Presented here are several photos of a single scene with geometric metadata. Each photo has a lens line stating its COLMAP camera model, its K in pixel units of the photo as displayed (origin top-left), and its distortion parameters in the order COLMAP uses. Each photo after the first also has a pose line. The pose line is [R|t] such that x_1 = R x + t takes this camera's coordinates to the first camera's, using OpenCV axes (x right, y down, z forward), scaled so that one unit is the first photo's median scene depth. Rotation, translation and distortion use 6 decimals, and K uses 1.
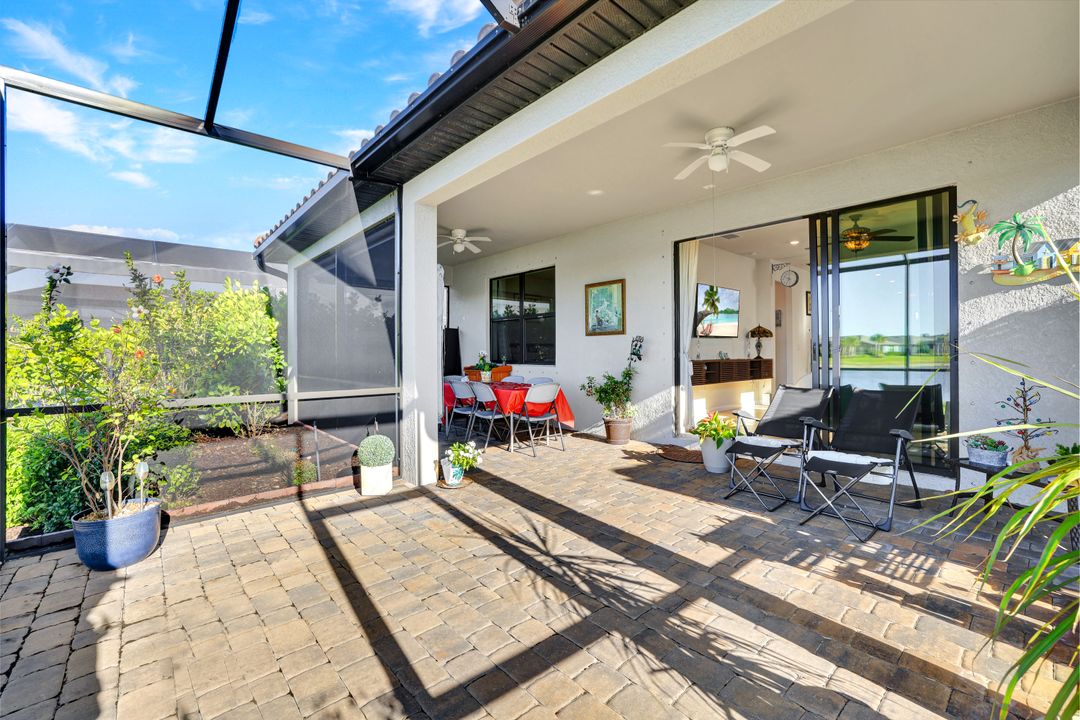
lens RADIAL K [[464.5, 0, 538.5], [0, 464.5, 352.0], [0, 0, 1]] dist [-0.027756, 0.006688]
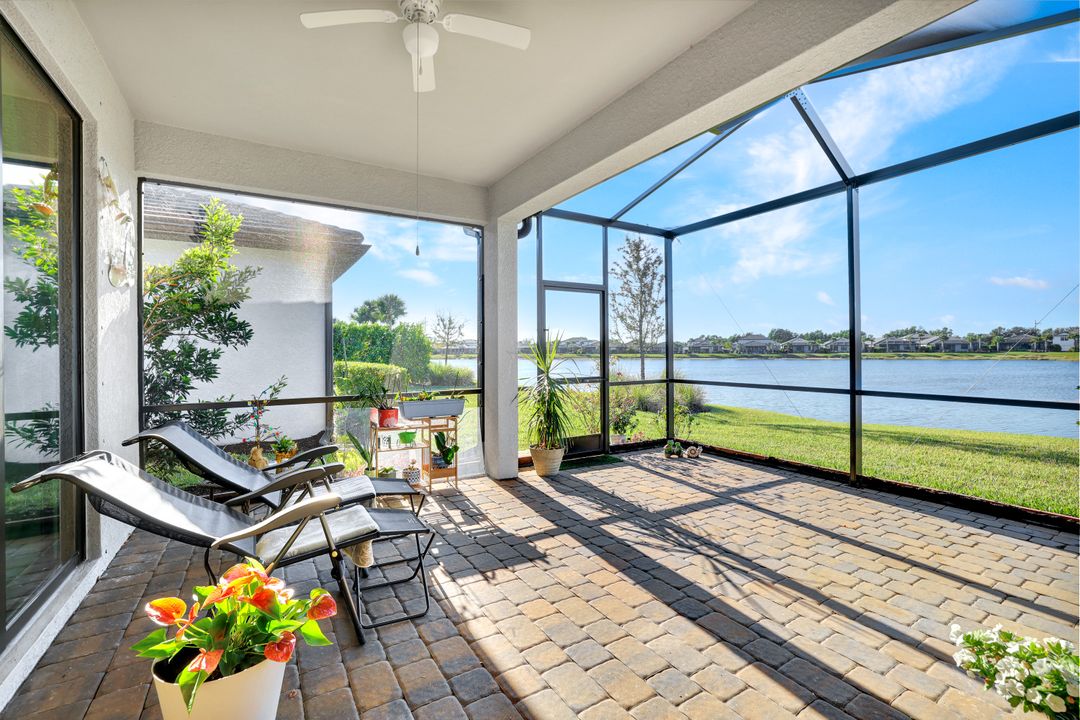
lens RADIAL K [[464.5, 0, 541.1], [0, 464.5, 357.5], [0, 0, 1]] dist [-0.027756, 0.006688]
pose [[-0.986758, 0.008666, 0.161968, 0.229861], [0.010992, 0.999849, 0.013472, -0.025666], [-0.161826, 0.015074, -0.986704, 2.226223]]
